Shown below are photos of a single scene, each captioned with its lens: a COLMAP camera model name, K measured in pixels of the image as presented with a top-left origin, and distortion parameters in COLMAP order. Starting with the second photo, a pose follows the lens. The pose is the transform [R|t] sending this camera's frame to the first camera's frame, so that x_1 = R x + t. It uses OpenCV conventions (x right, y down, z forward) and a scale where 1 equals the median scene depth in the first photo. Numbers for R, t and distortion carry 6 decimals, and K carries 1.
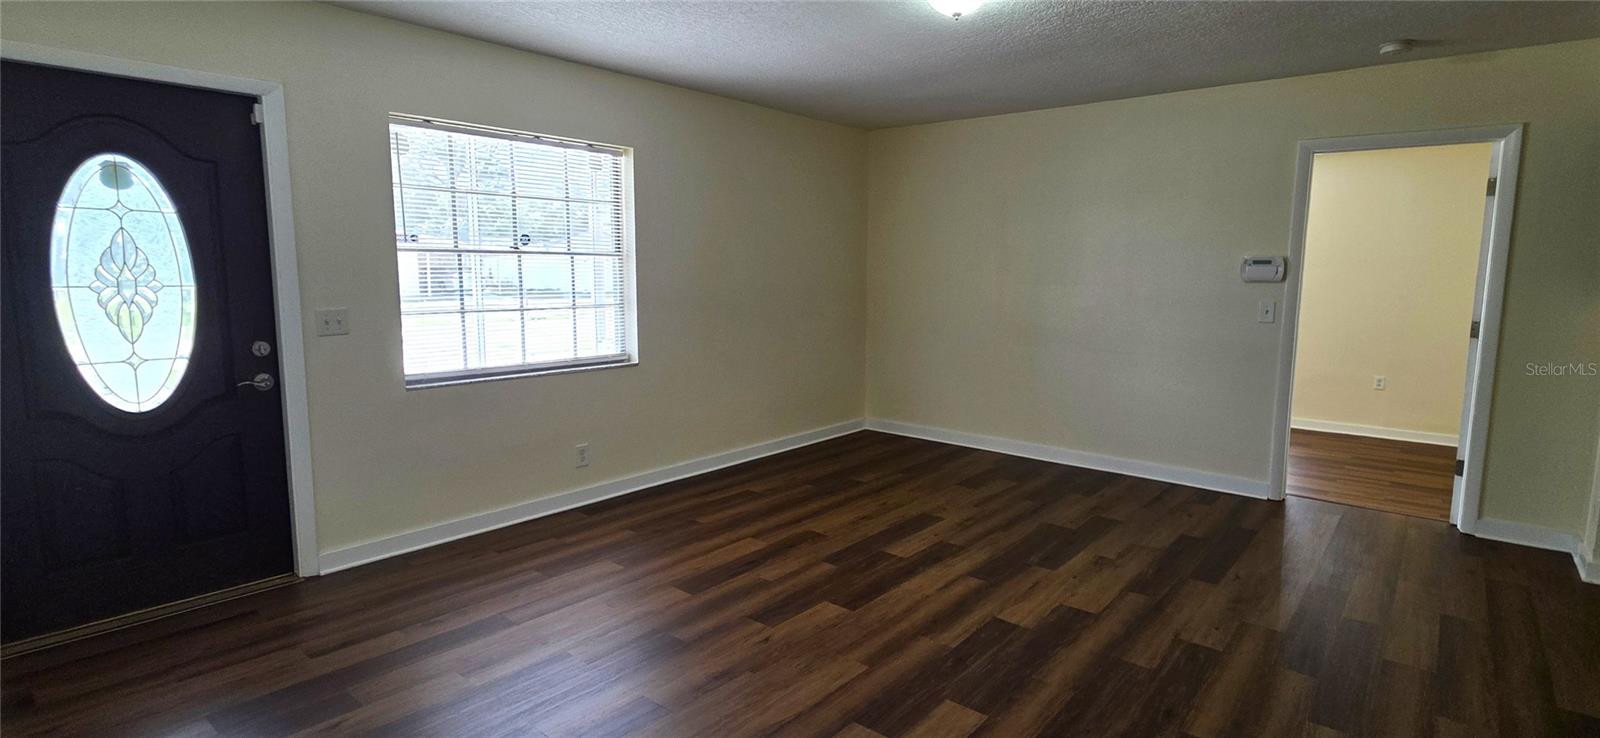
lens RADIAL K [[742.0, 0, 835.4], [0, 742.0, 356.9], [0, 0, 1]] dist [0.000784, -0.000010]
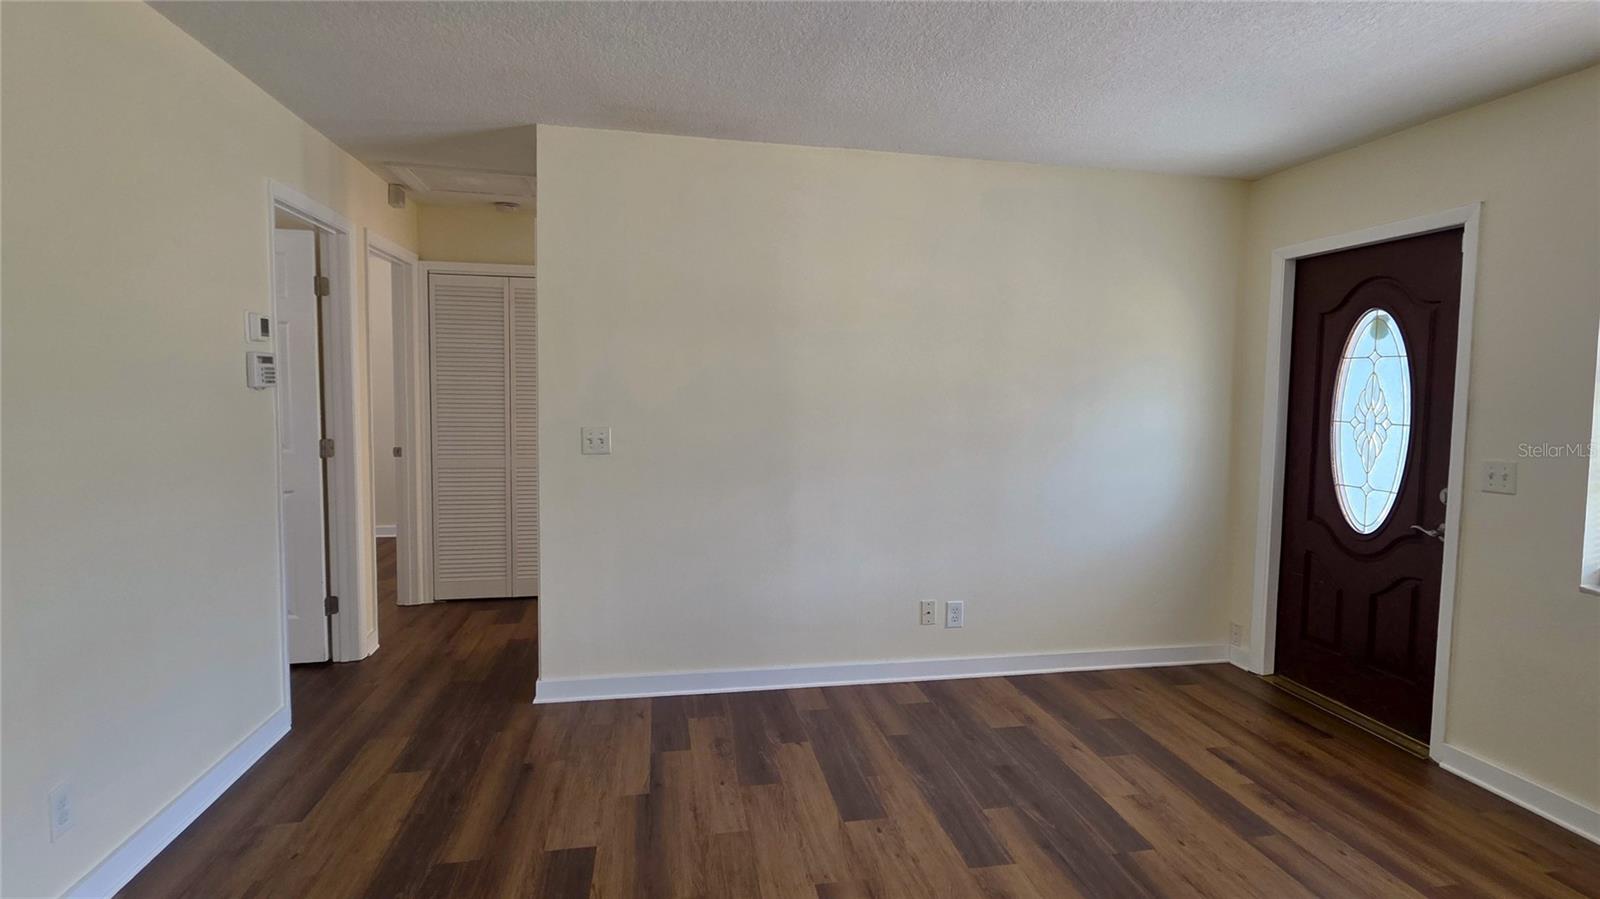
lens RADIAL K [[831.4, 0, 821.0], [0, 831.4, 440.6], [0, 0, 1]] dist [0.002355, -0.002275]
pose [[-0.636974, 0.029680, -0.770314, 0.485806], [-0.115001, 0.984418, 0.133024, -0.120288], [0.762259, 0.173320, -0.623636, 0.984555]]
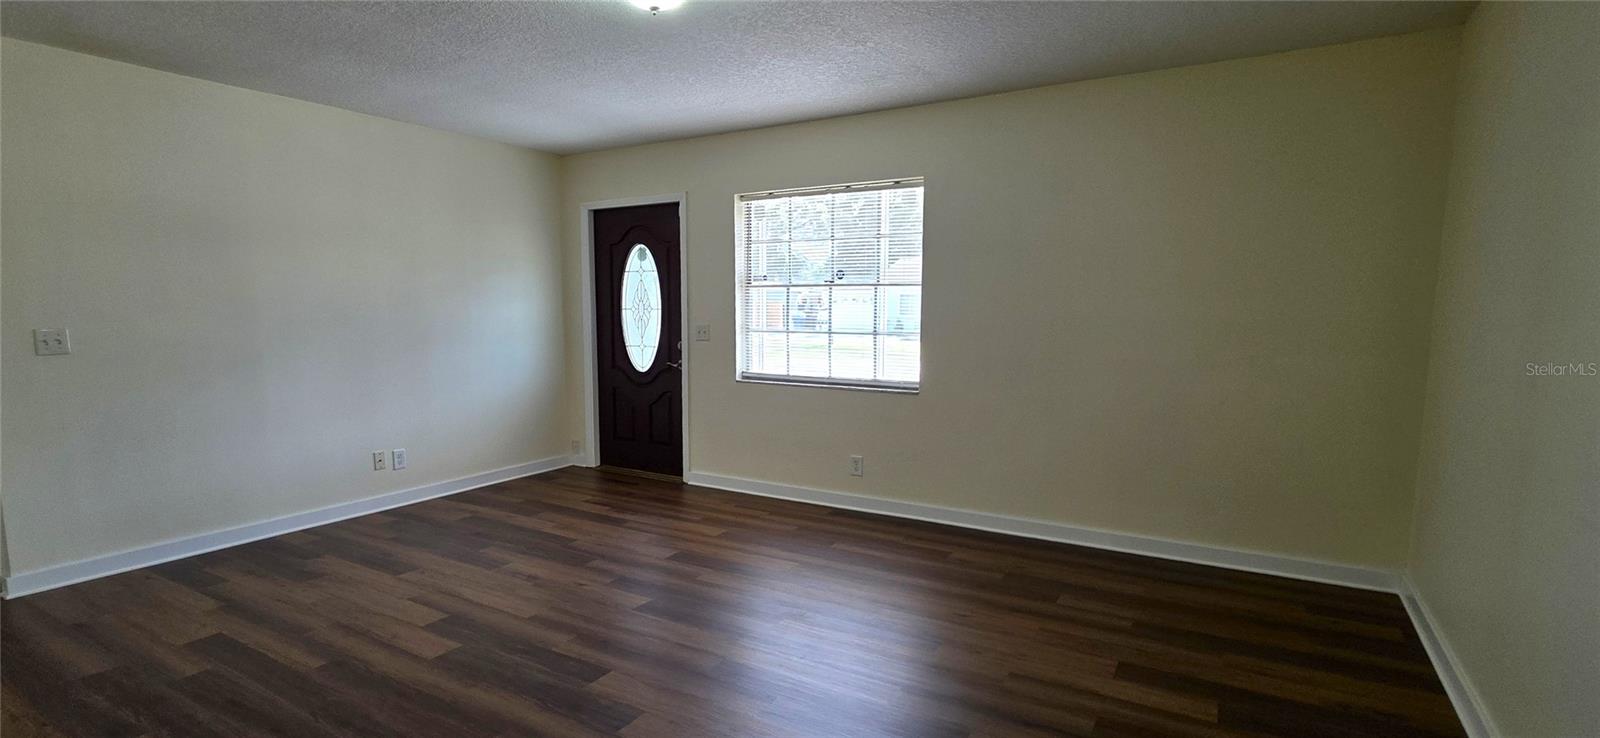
lens RADIAL K [[784.5, 0, 784.3], [0, 784.5, 395.2], [0, 0, 1]] dist [0.000330, 0.000013]
pose [[0.136807, 0.106622, -0.984843, 1.040159], [-0.117266, 0.988943, 0.090776, -0.086572], [0.983632, 0.103070, 0.147797, 0.926601]]
